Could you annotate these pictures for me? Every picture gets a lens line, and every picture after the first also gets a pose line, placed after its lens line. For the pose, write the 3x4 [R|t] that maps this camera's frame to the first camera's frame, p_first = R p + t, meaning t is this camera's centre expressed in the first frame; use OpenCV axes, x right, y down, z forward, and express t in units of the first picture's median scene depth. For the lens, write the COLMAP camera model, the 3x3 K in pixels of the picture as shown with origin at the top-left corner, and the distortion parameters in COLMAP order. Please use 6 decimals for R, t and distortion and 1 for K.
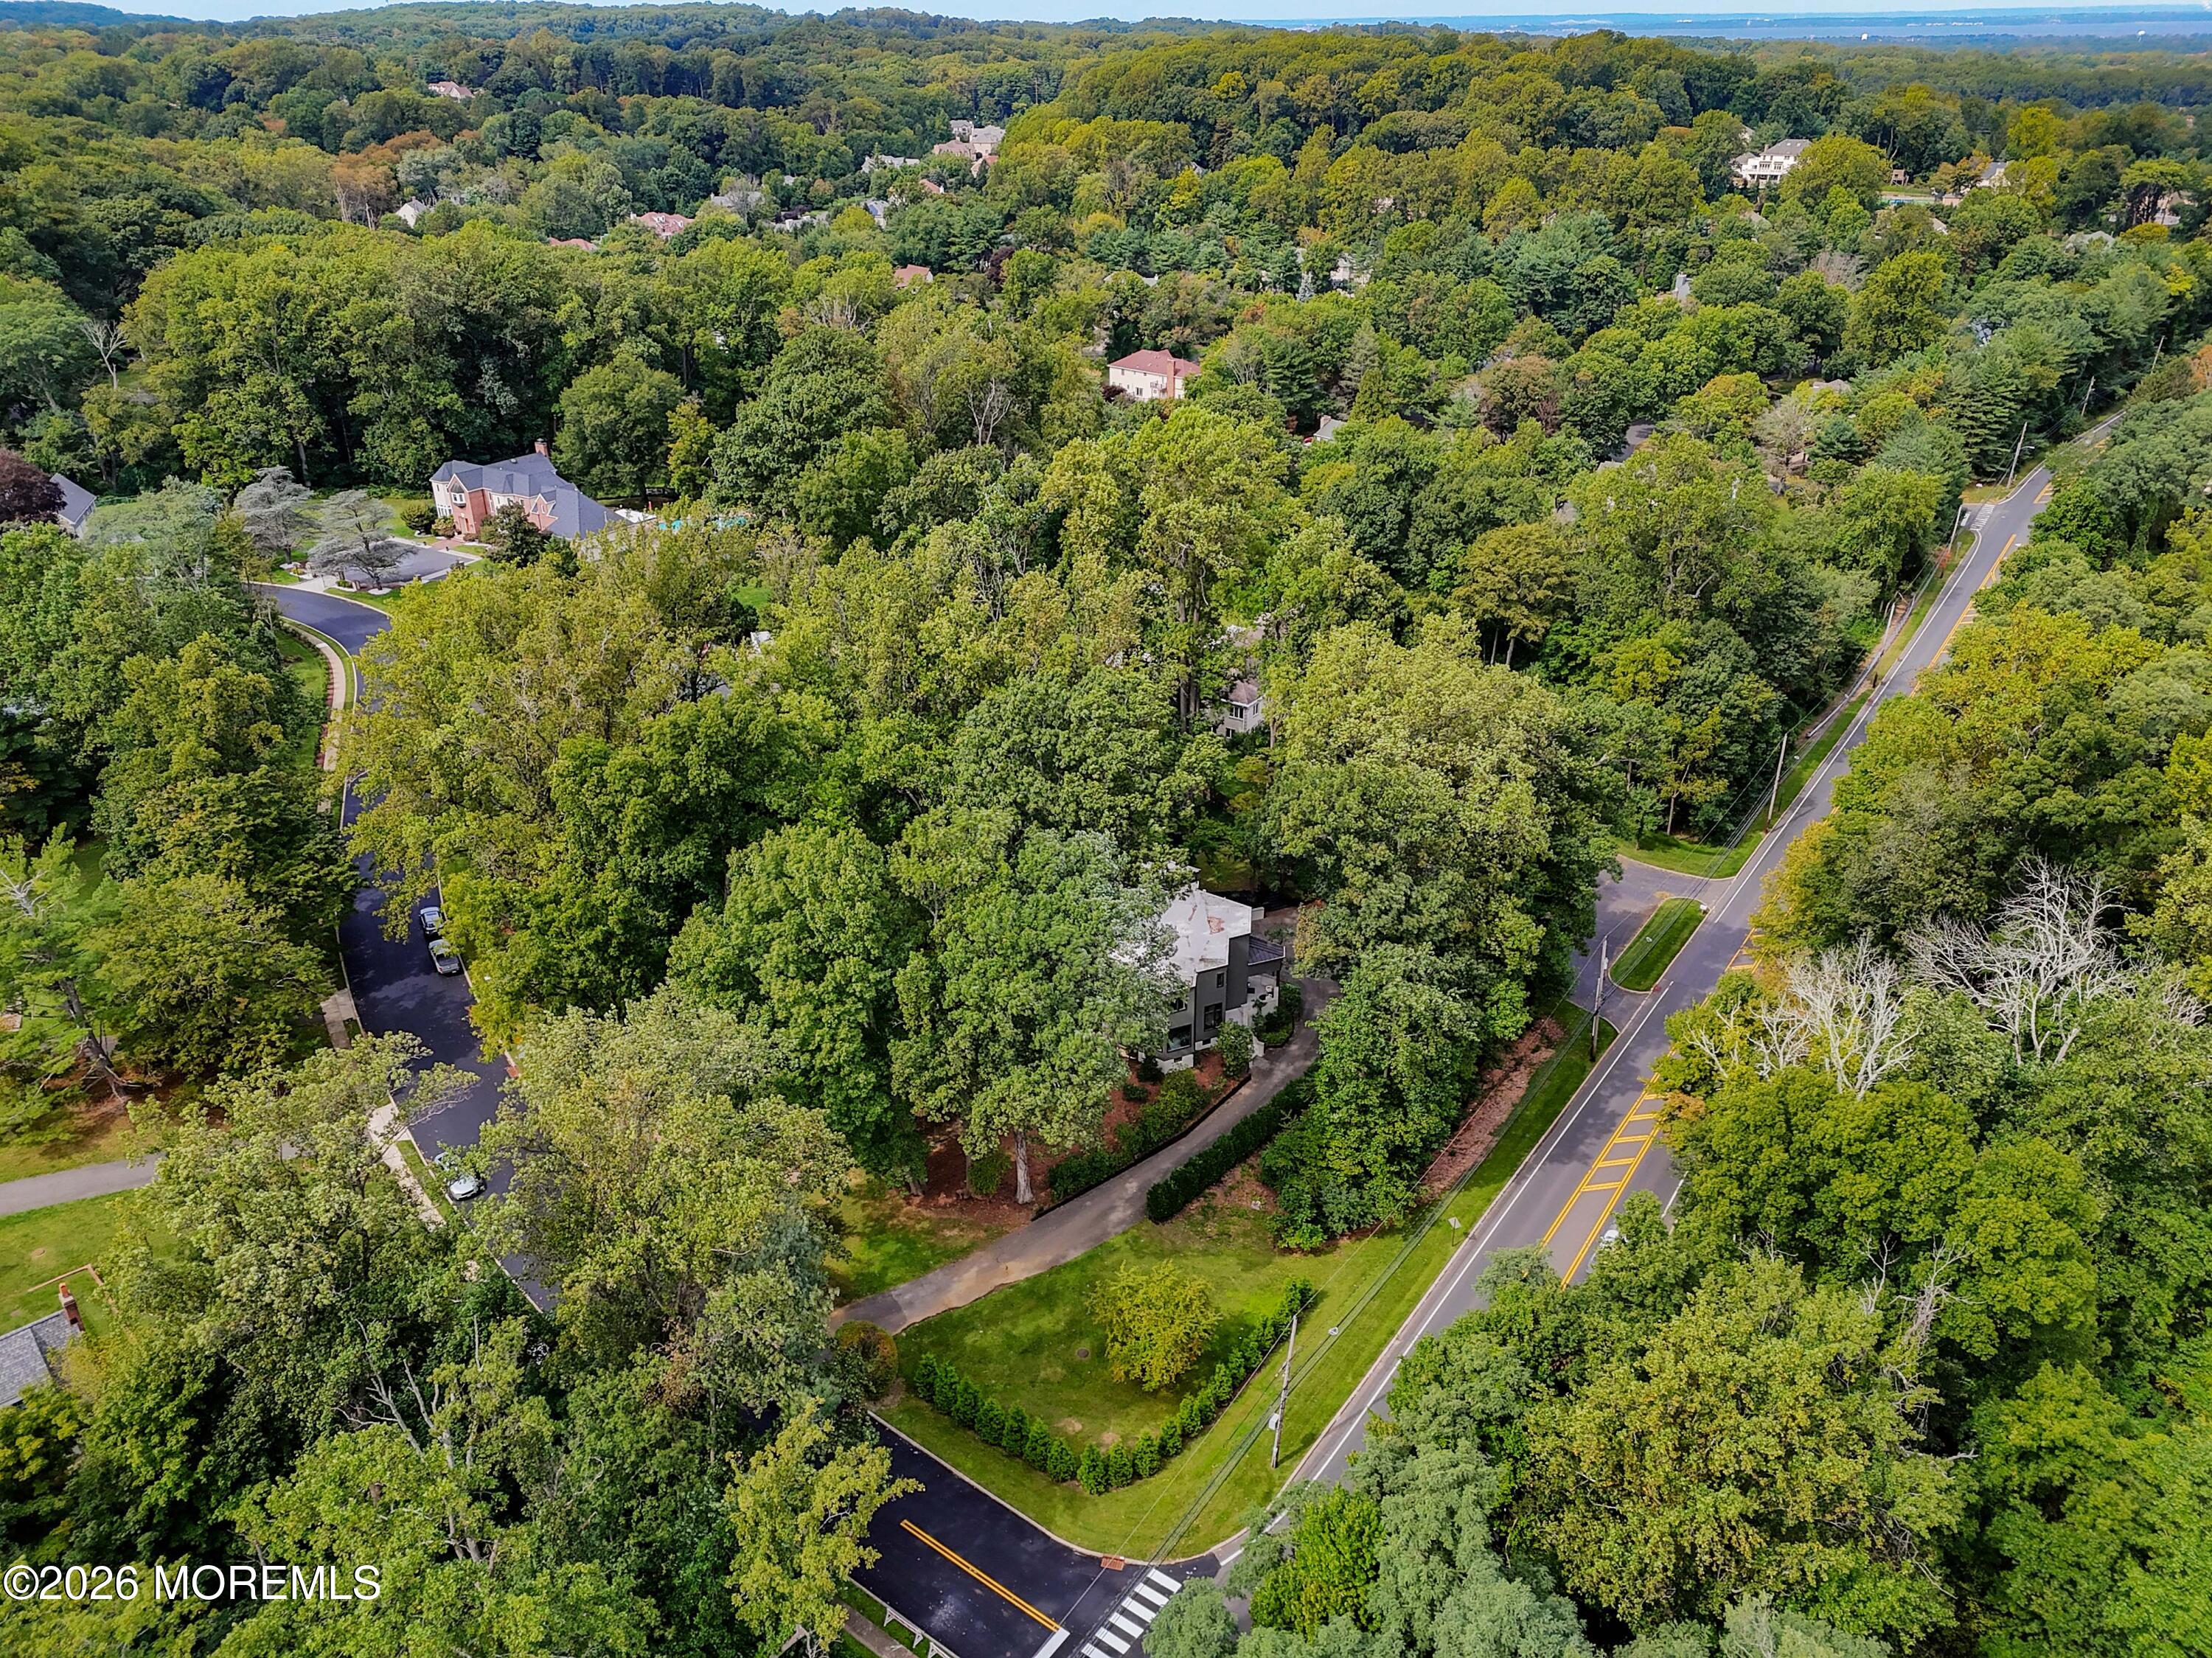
lens RADIAL K [[1542.0, 0, 1106.0], [0, 1542.0, 829.0], [0, 0, 1]] dist [0.057352, -0.033200]
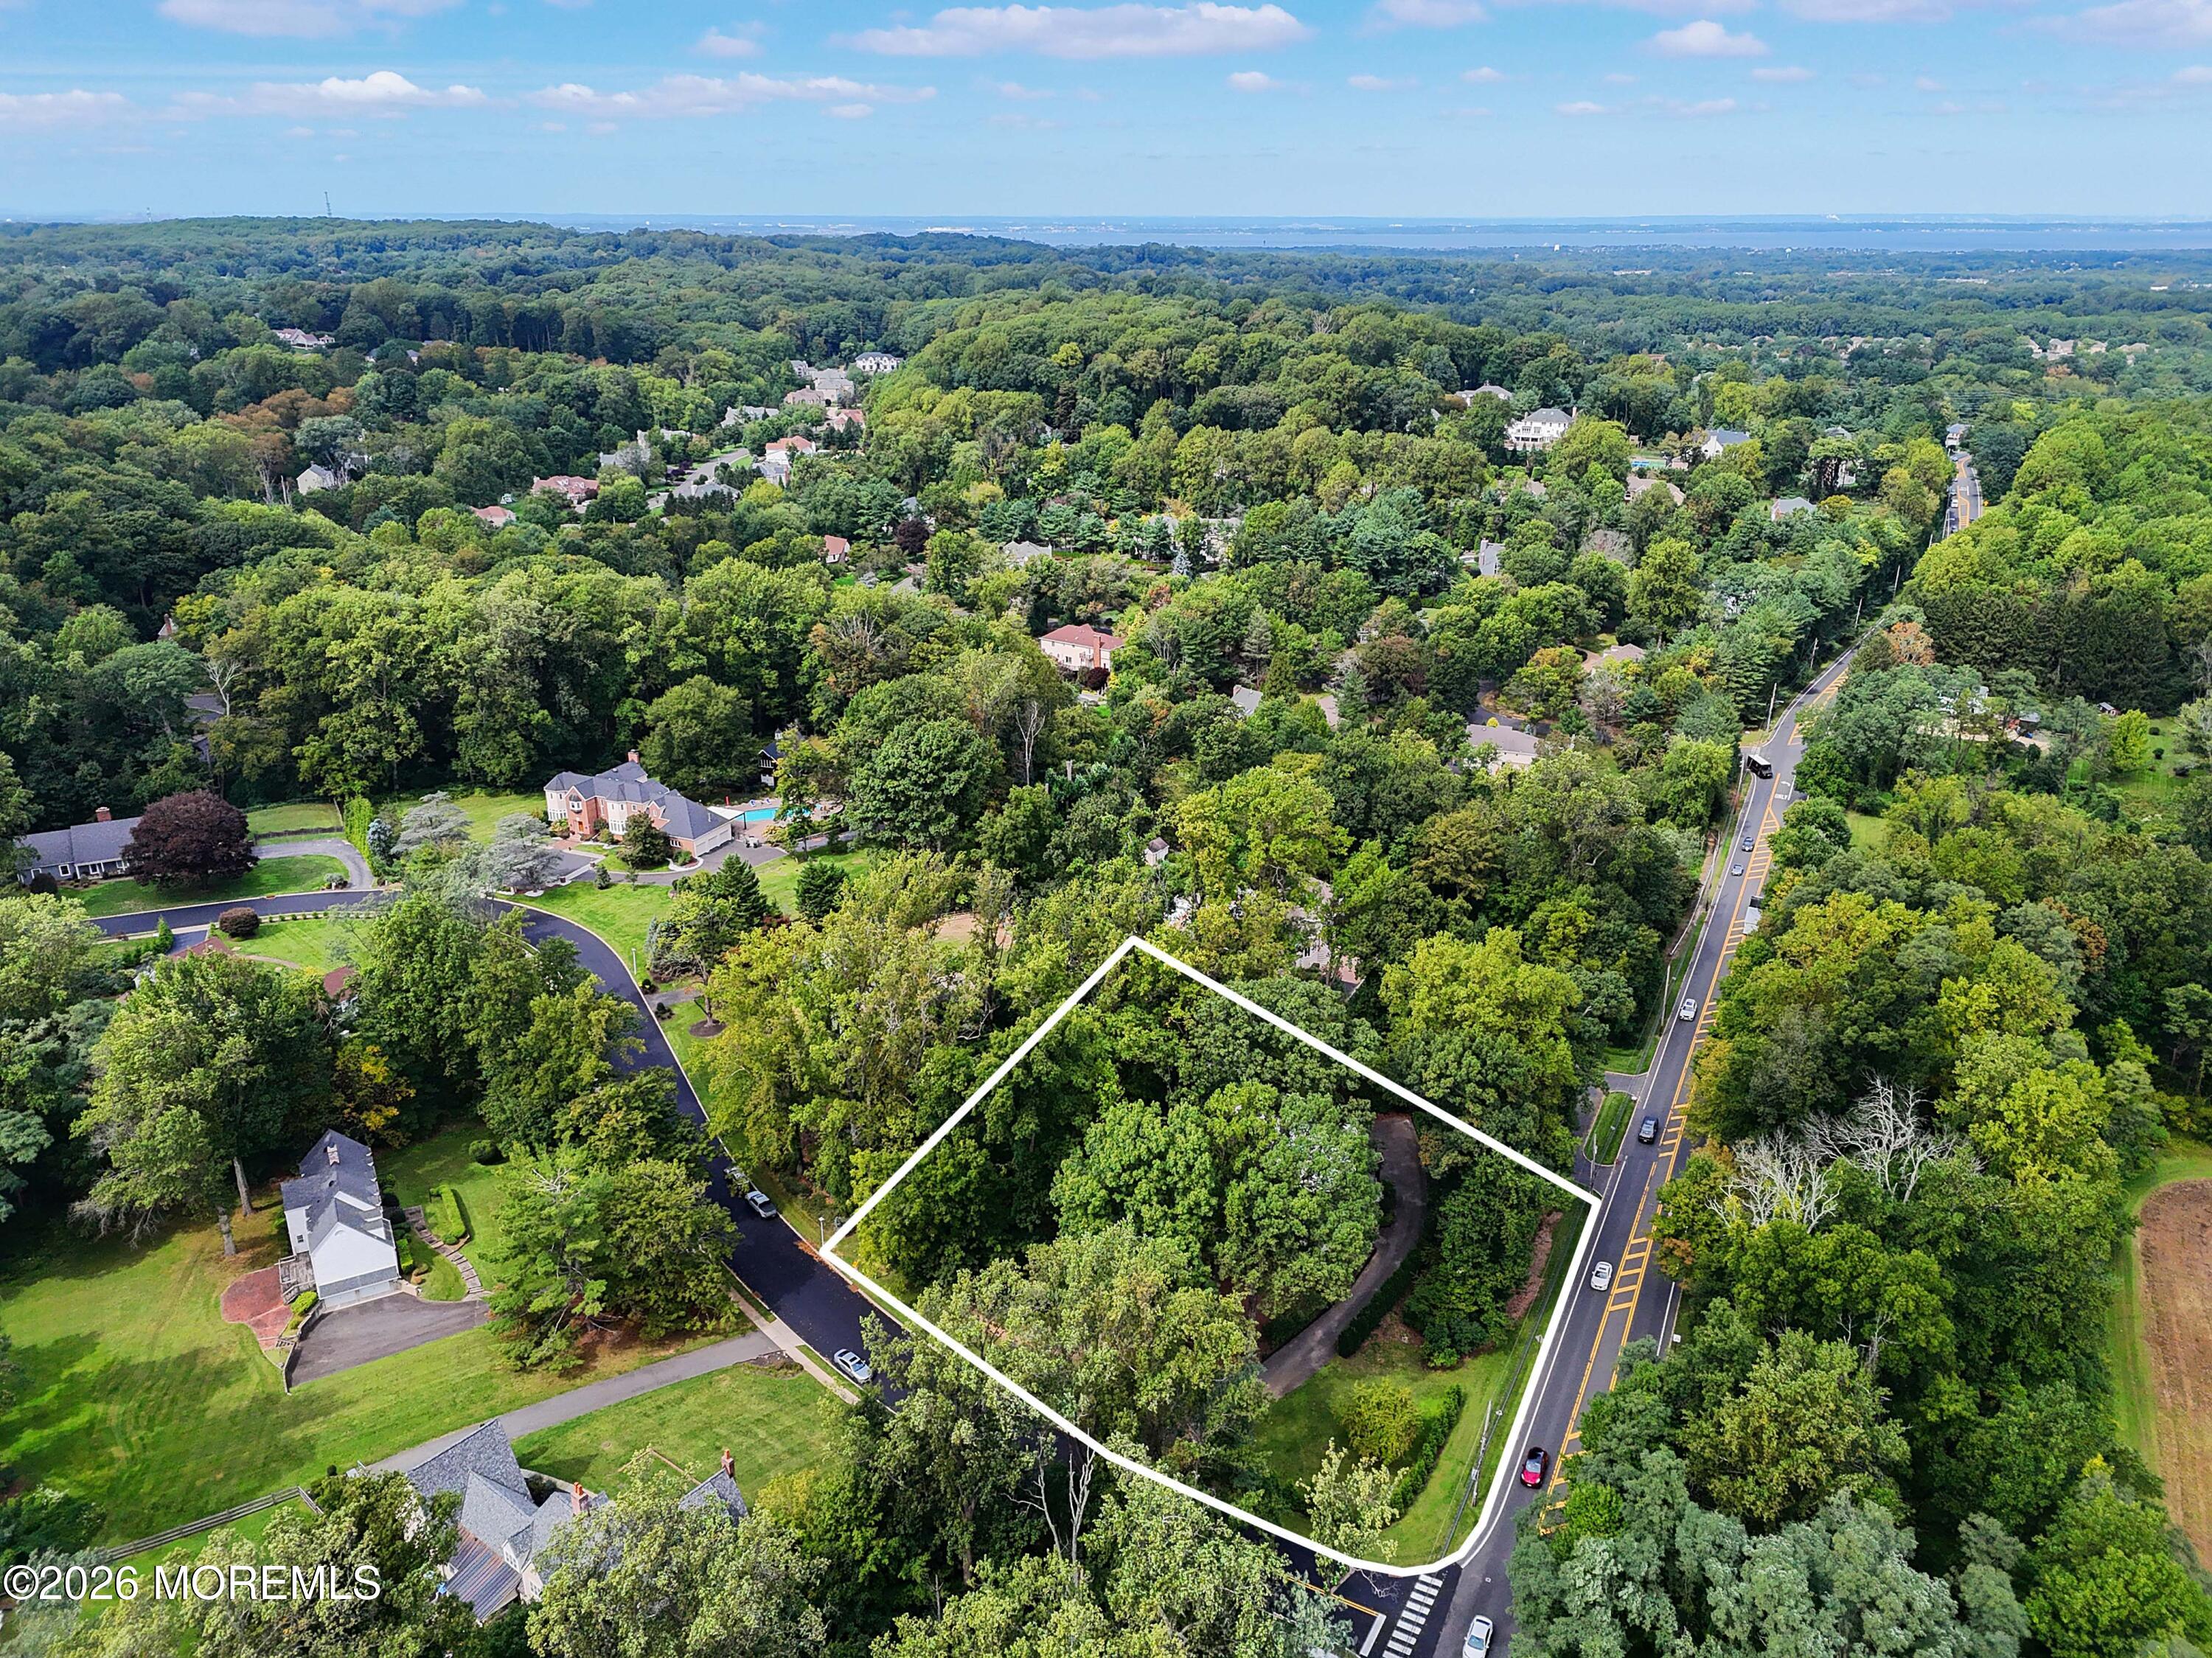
lens RADIAL K [[1579.2, 0, 1106.0], [0, 1579.2, 829.0], [0, 0, 1]] dist [0.095799, -0.098738]
pose [[0.987840, -0.041412, 0.149856, -0.209650], [0.056422, 0.993650, -0.097341, -0.056461], [-0.144874, 0.104613, 0.983904, -0.265820]]
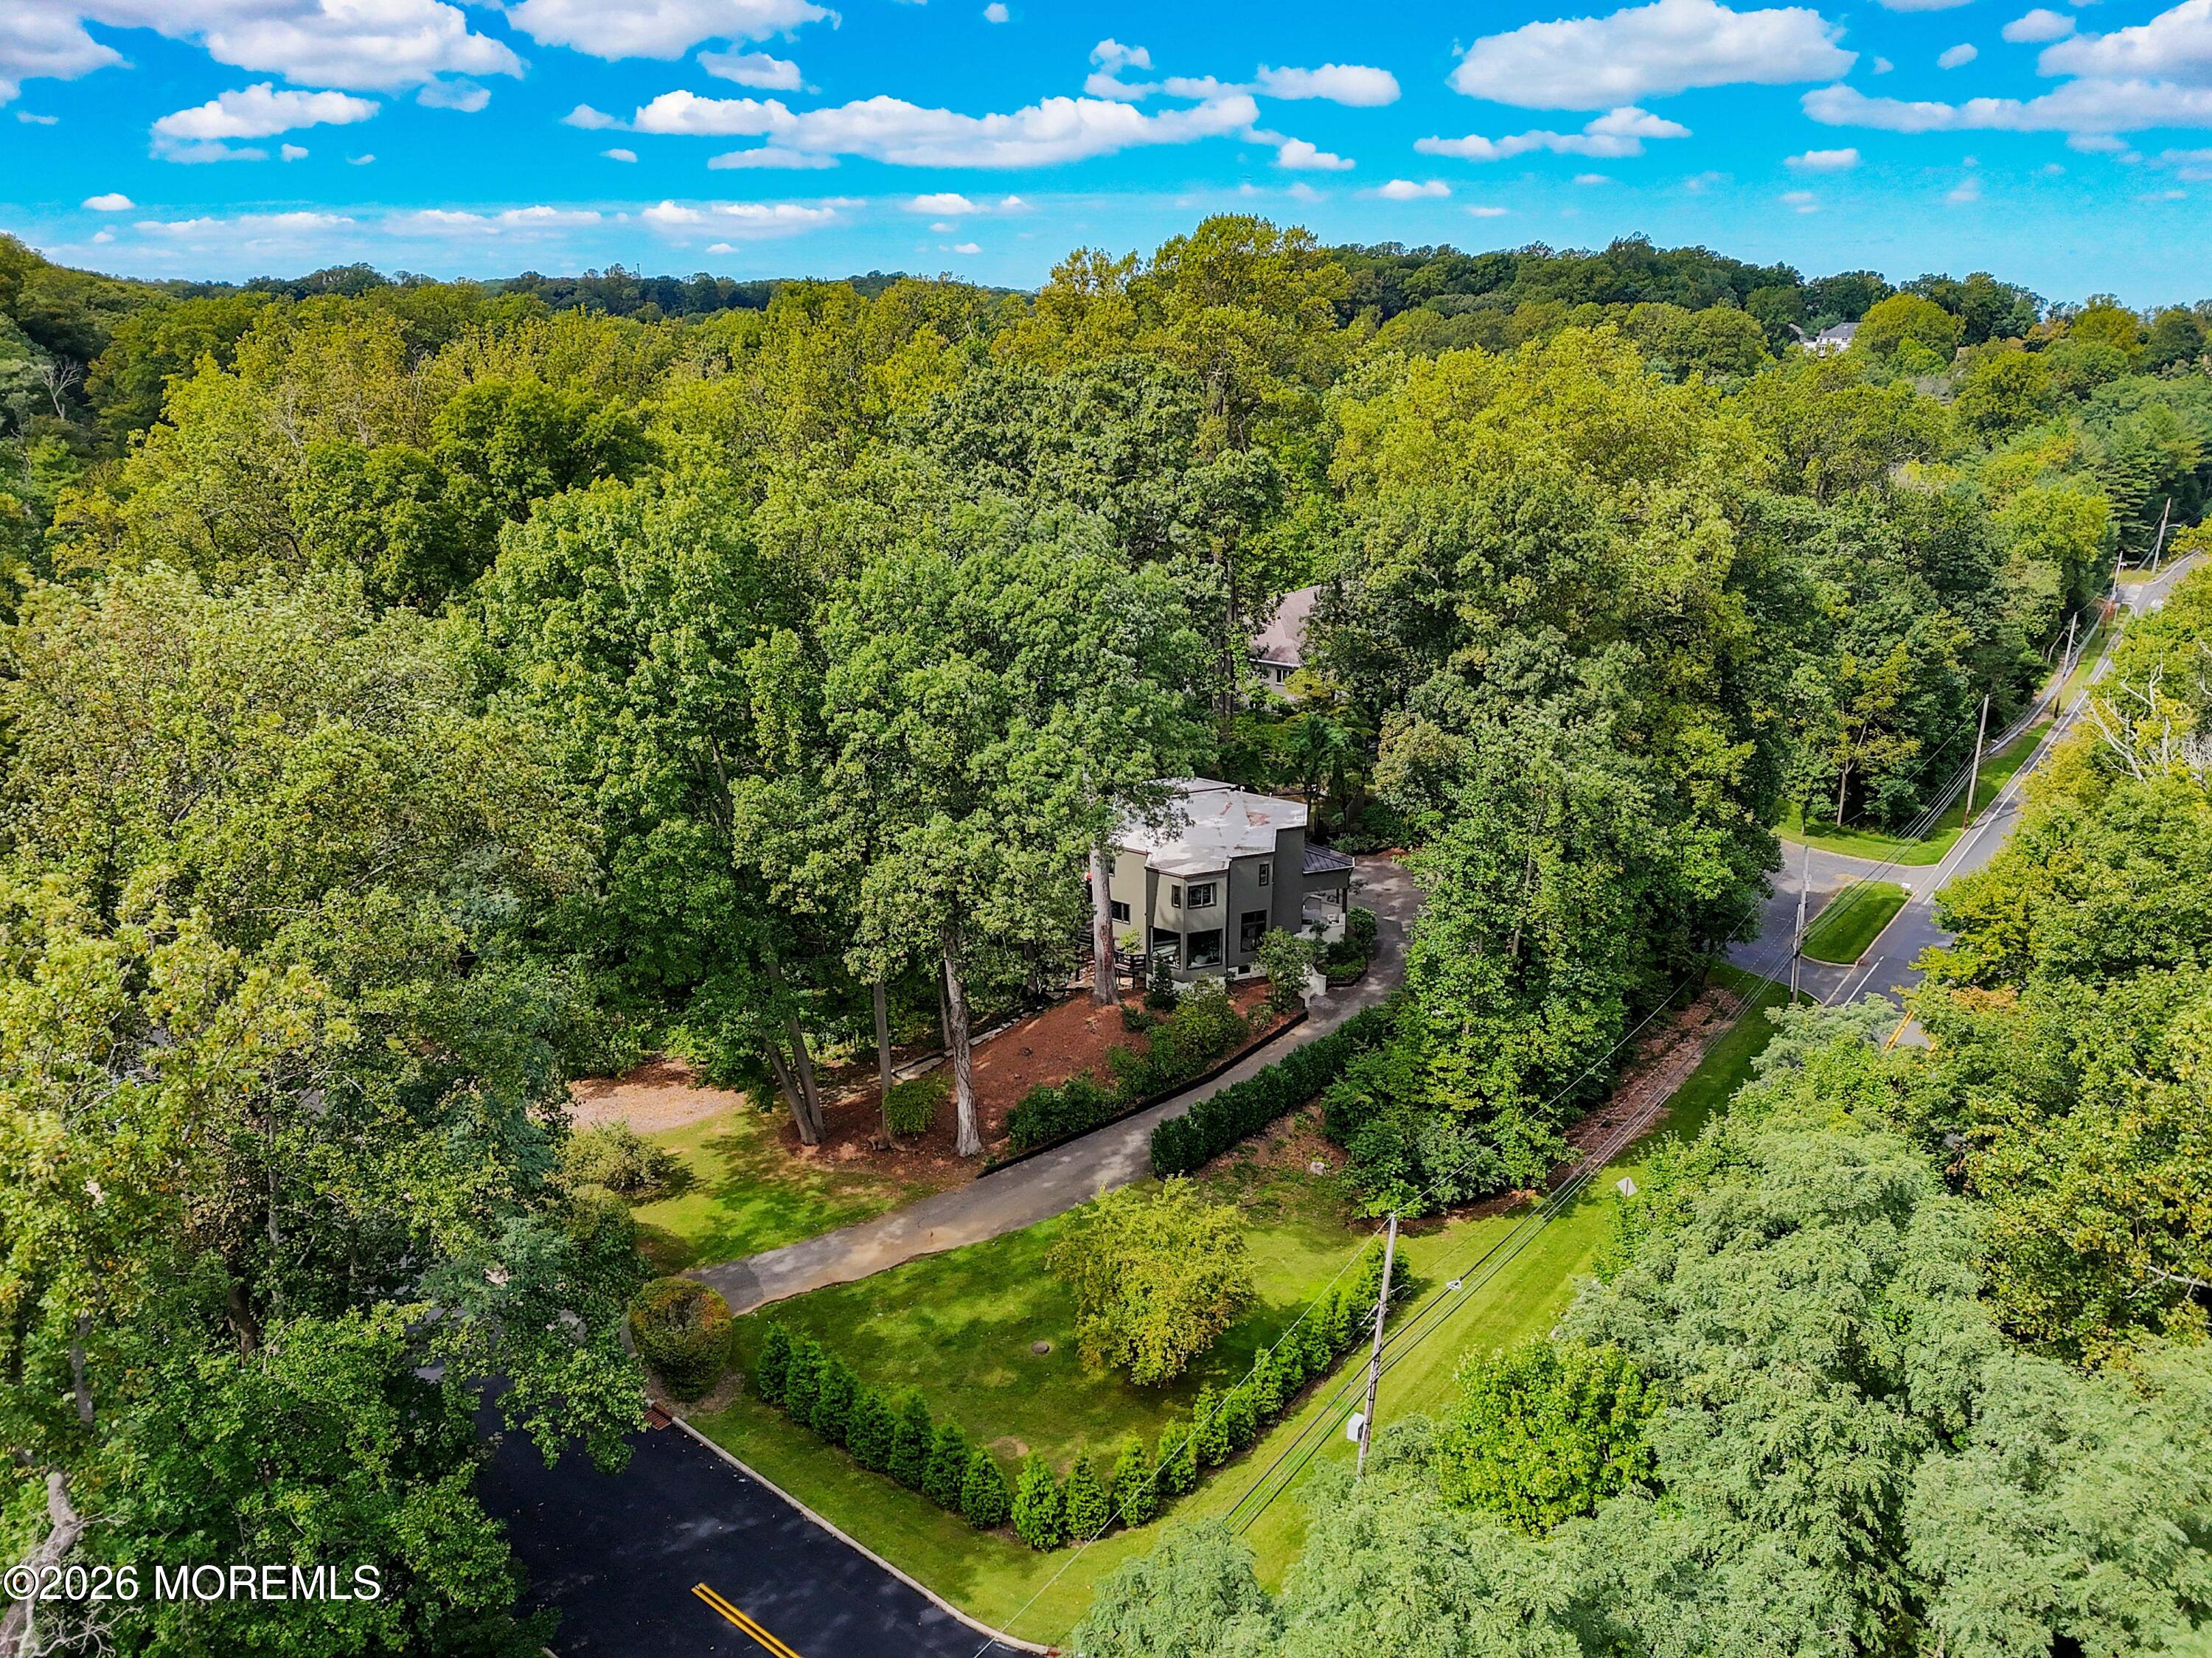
lens RADIAL K [[1542.0, 0, 1106.0], [0, 1542.0, 829.0], [0, 0, 1]] dist [0.057352, -0.033200]
pose [[0.999444, 0.016983, -0.028693, 0.012462], [-0.021489, 0.986082, -0.164867, 0.115017], [0.025494, 0.165392, 0.985898, 0.174021]]
